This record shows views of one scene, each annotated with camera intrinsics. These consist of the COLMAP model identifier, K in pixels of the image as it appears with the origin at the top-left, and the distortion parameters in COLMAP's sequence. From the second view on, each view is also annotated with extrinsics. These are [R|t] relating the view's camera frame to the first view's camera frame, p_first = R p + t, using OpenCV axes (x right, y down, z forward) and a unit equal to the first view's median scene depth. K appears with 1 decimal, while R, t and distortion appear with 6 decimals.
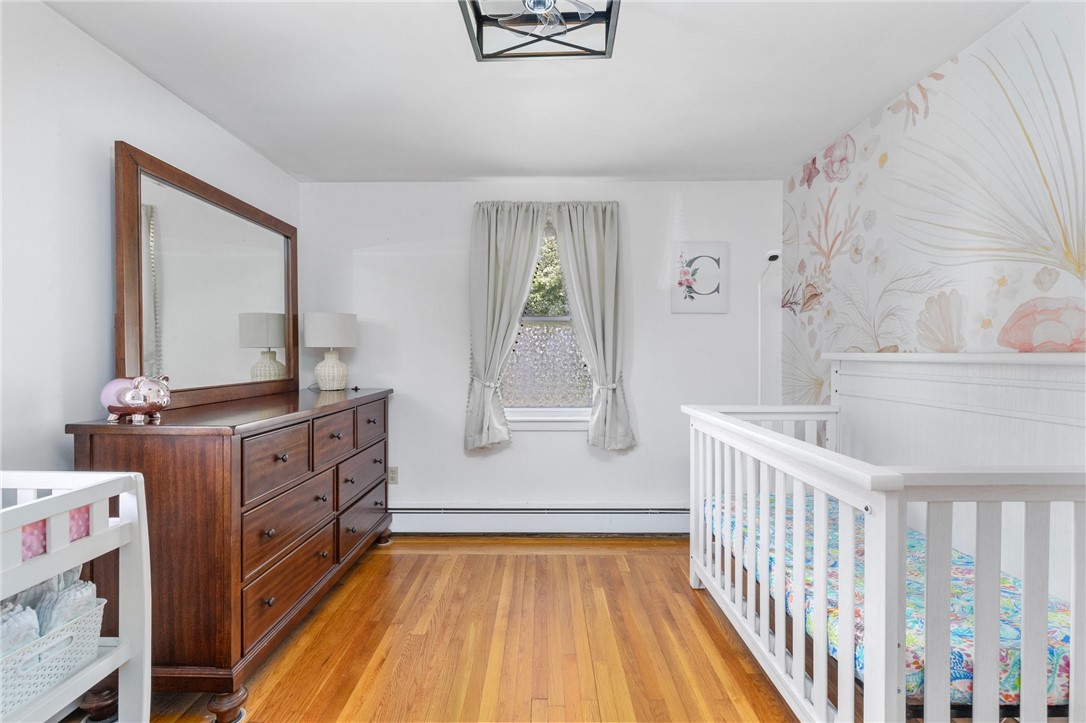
lens RADIAL K [[485.4, 0, 541.6], [0, 485.4, 360.5], [0, 0, 1]] dist [-0.010812, 0.000658]
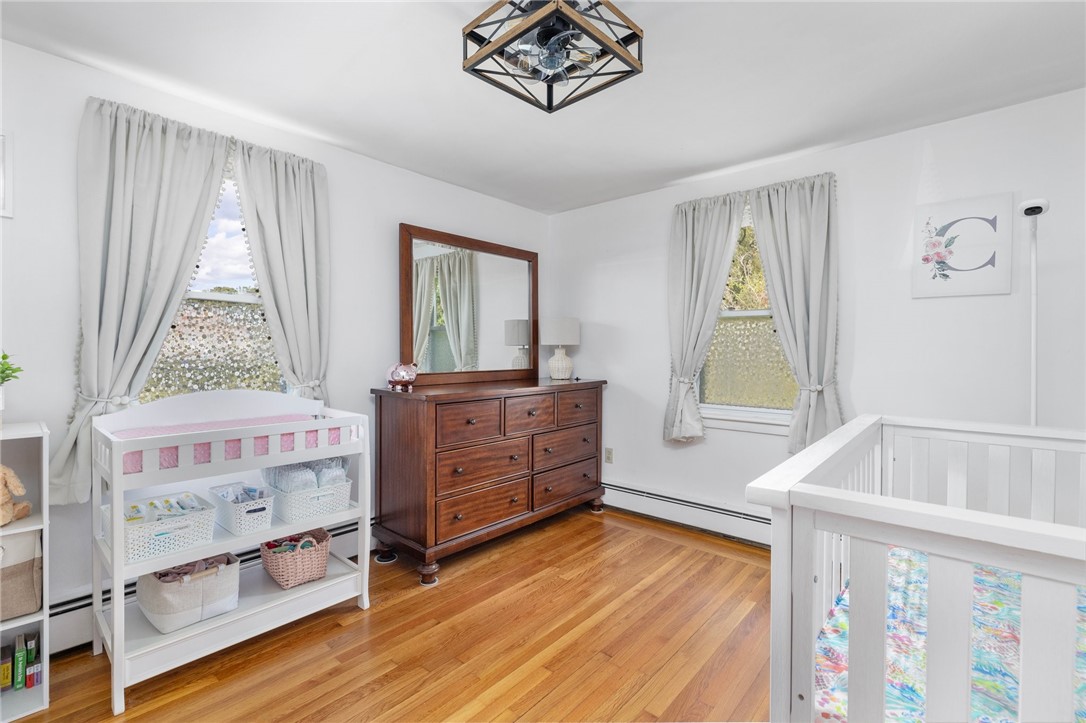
lens RADIAL K [[485.4, 0, 541.6], [0, 485.4, 360.5], [0, 0, 1]] dist [-0.010812, 0.000658]
pose [[0.753451, 0.015854, -0.657313, 0.362015], [-0.011194, 0.999874, 0.011285, -0.000287], [0.657409, -0.001144, 0.753533, 0.026815]]
